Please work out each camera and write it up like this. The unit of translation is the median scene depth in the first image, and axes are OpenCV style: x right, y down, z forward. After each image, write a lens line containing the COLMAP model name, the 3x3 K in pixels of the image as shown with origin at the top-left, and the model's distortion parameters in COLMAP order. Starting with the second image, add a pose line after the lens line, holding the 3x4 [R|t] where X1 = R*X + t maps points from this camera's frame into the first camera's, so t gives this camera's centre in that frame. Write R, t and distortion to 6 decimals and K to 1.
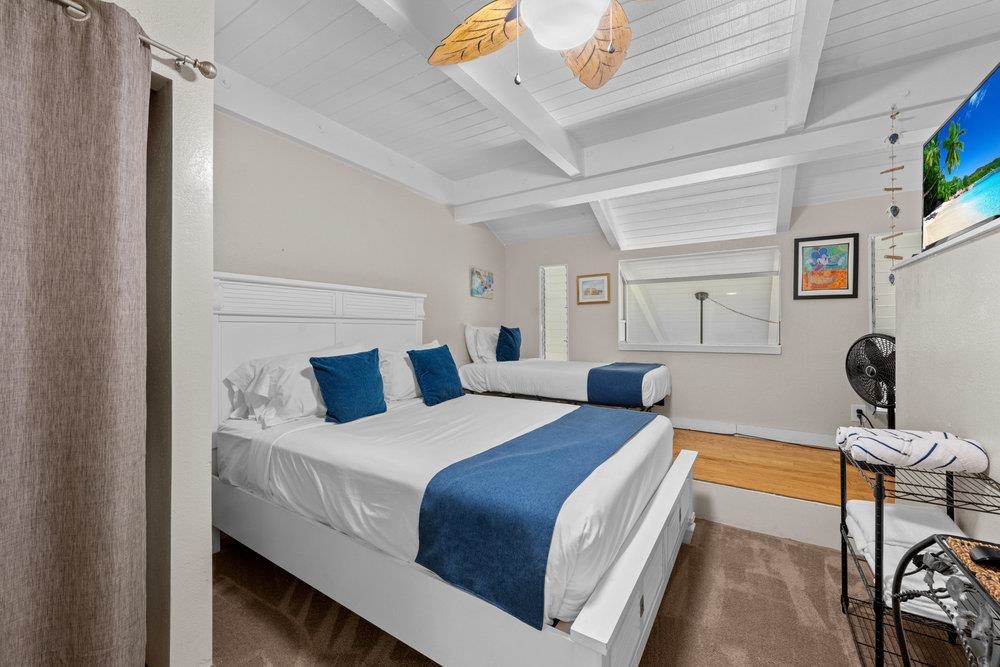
lens RADIAL K [[400.5, 0, 499.4], [0, 400.5, 331.6], [0, 0, 1]] dist [0.002687, -0.000030]
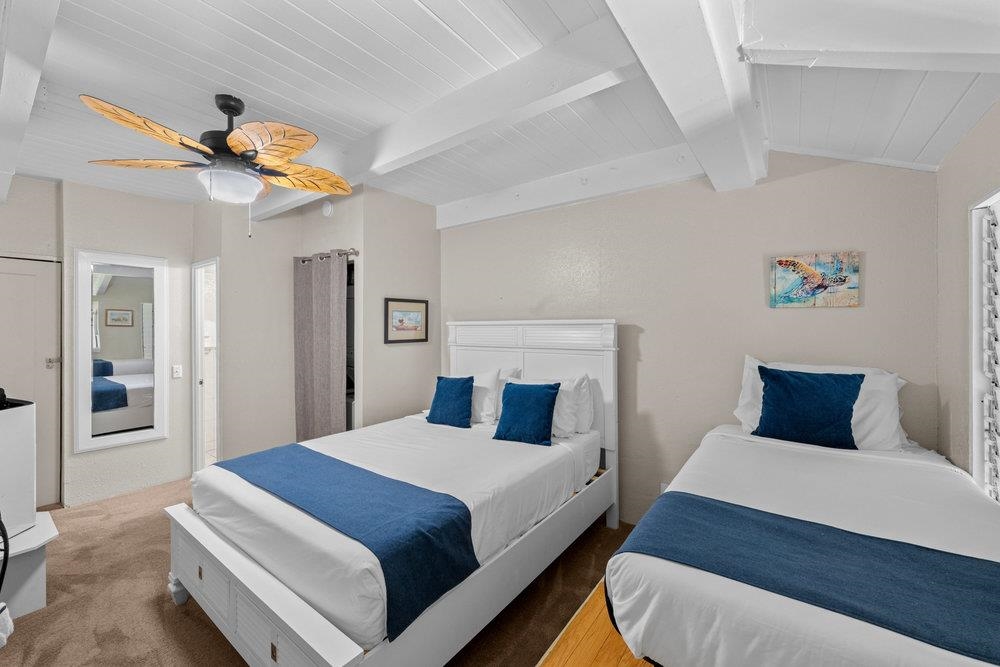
lens RADIAL K [[400.5, 0, 499.4], [0, 400.5, 331.6], [0, 0, 1]] dist [0.002687, -0.000030]
pose [[-0.067645, 0.016820, -0.997568, 0.515609], [0.005373, 0.999850, 0.016494, -0.065579], [0.997695, -0.004244, -0.067725, 0.651631]]
